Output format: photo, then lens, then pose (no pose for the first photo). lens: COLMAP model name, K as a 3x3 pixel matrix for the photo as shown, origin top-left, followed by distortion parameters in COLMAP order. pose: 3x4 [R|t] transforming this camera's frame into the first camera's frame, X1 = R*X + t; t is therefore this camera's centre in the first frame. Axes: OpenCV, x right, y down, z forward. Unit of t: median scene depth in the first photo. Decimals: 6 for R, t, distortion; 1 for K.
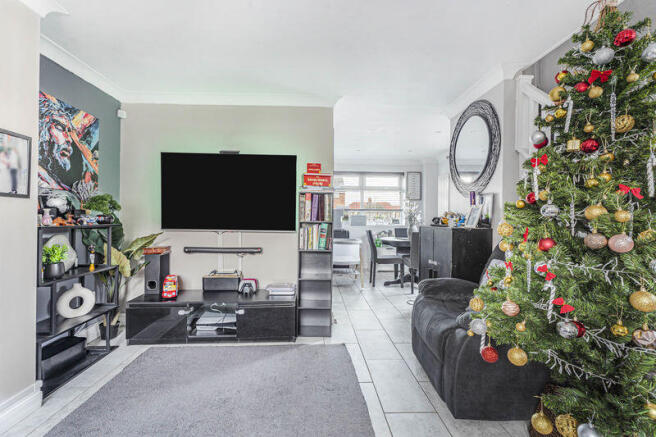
lens RADIAL K [[295.0, 0, 328.0], [0, 295.0, 218.5], [0, 0, 1]] dist [0.000264, 0.000045]
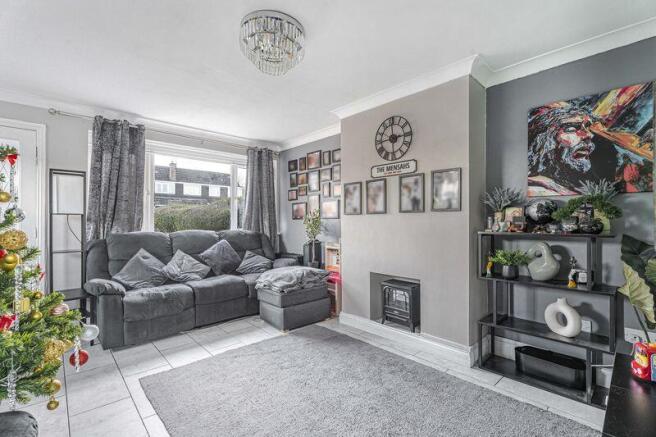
lens RADIAL K [[295.0, 0, 328.0], [0, 295.0, 218.5], [0, 0, 1]] dist [0.000264, 0.000045]
pose [[-0.765309, -0.006398, -0.643632, 0.269690], [-0.004016, 0.999979, -0.005164, -0.015615], [0.643651, -0.001367, -0.765318, 1.172365]]
